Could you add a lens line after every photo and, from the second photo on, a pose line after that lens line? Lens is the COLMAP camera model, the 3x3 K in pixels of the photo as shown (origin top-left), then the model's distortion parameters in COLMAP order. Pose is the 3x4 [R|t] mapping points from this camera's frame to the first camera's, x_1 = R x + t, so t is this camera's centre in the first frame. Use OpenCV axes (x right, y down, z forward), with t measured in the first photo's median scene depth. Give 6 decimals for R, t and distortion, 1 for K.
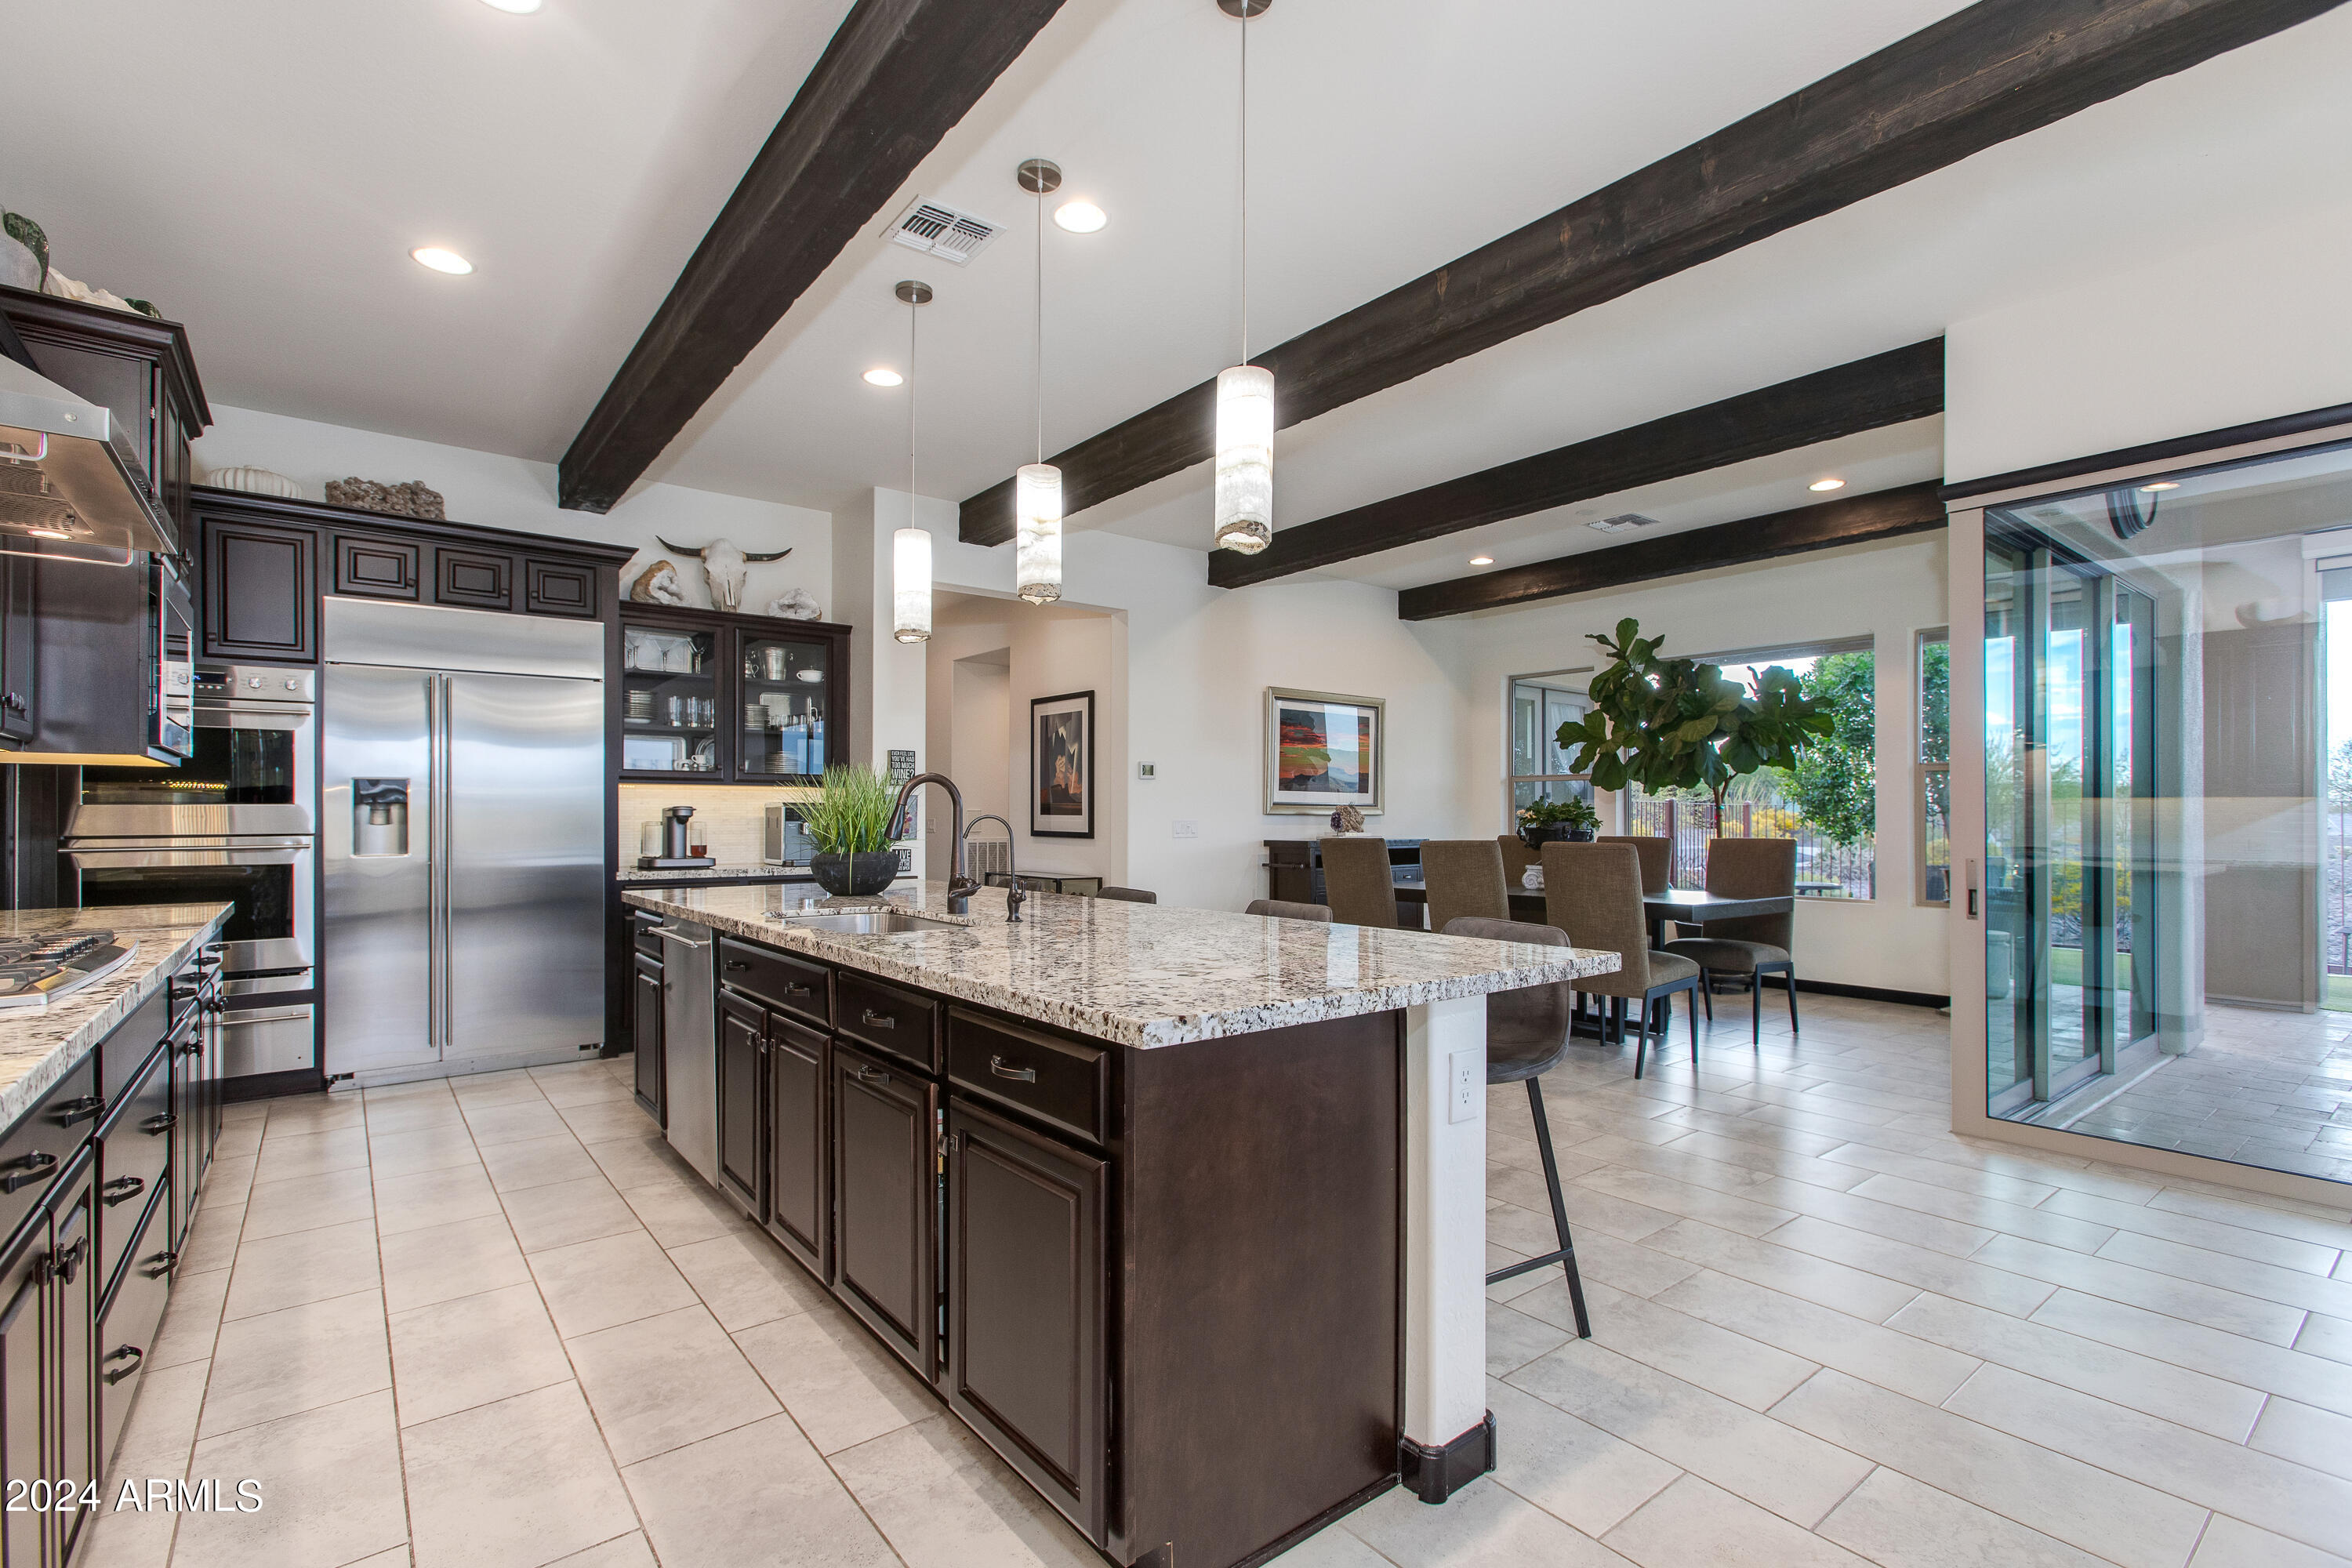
lens RADIAL K [[1063.2, 0, 1178.0], [0, 1063.2, 813.8], [0, 0, 1]] dist [-0.000946, 0.000243]
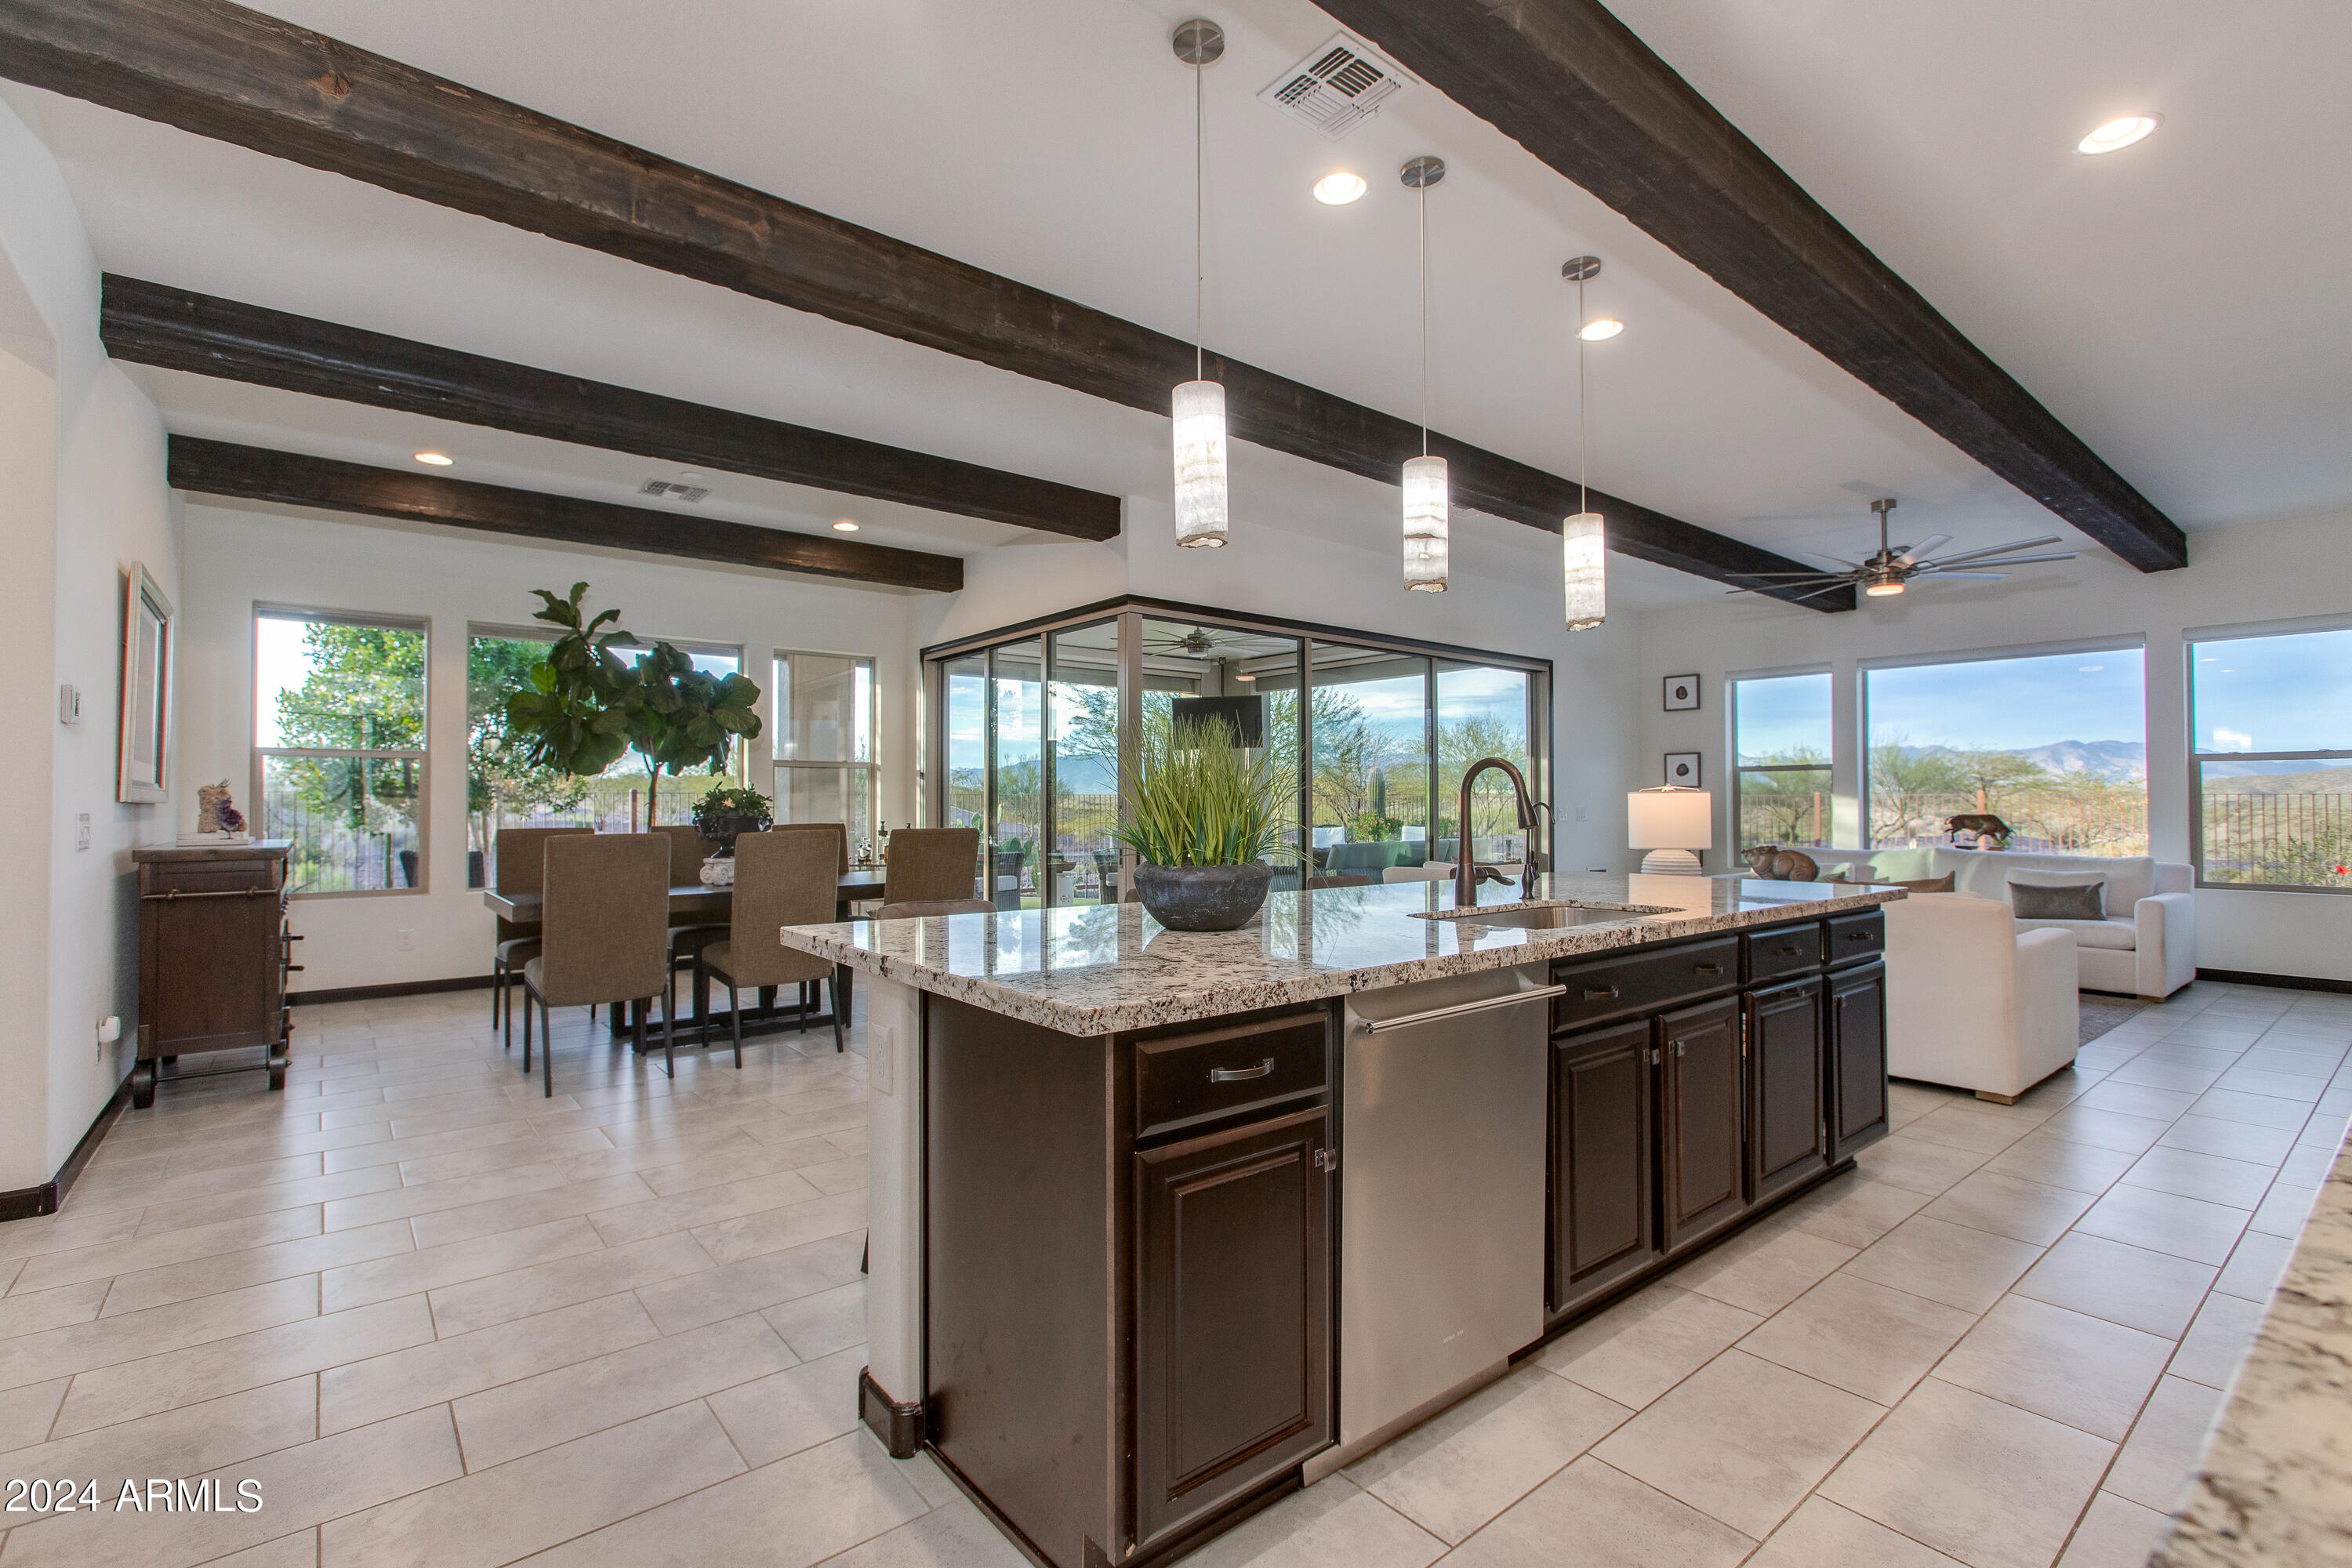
lens RADIAL K [[1061.6, 0, 1176.0], [0, 1061.6, 784.0], [0, 0, 1]] dist [-0.000080, 0.004078]
pose [[-0.009328, 0.015107, 0.999842, -0.685152], [0.002926, 0.999882, -0.015080, -0.000406], [-0.999952, 0.002784, -0.009371, 0.752047]]
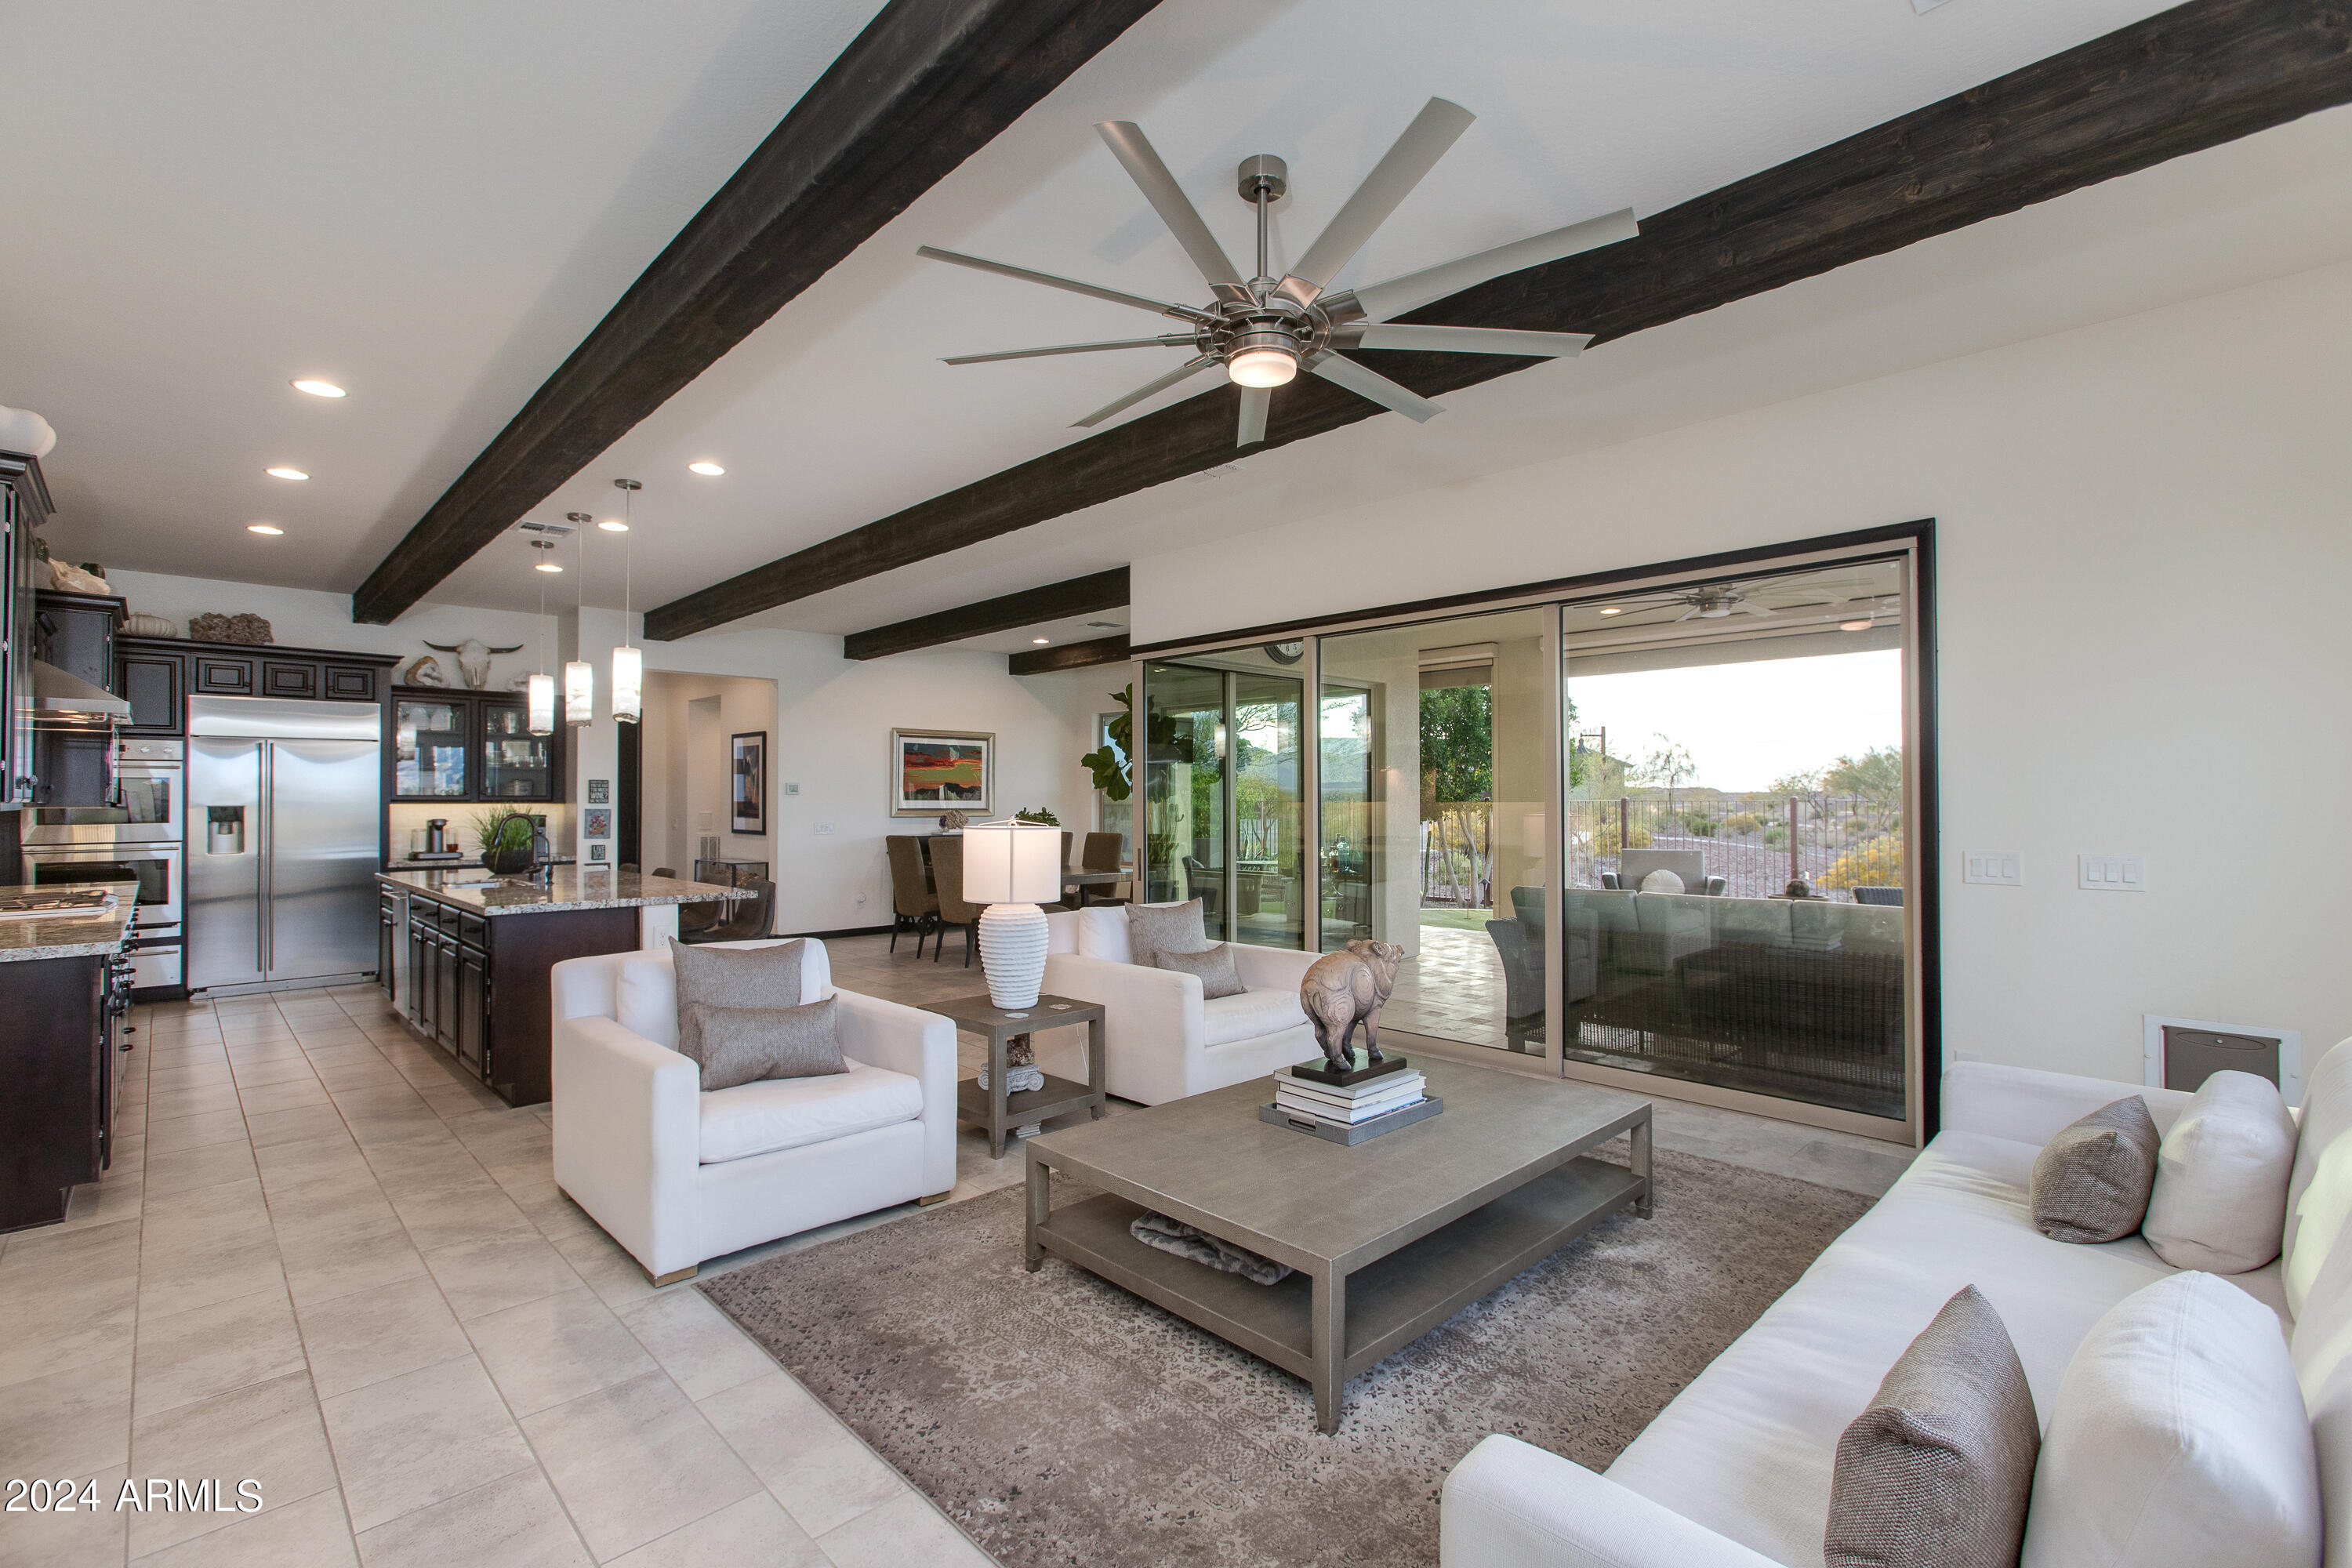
lens RADIAL K [[1061.6, 0, 1176.0], [0, 1061.6, 784.0], [0, 0, 1]] dist [-0.000080, 0.004078]
pose [[0.995868, -0.005797, 0.090622, 0.500837], [0.007118, 0.999873, -0.014257, -0.030799], [-0.090528, 0.014843, 0.995783, -0.686324]]
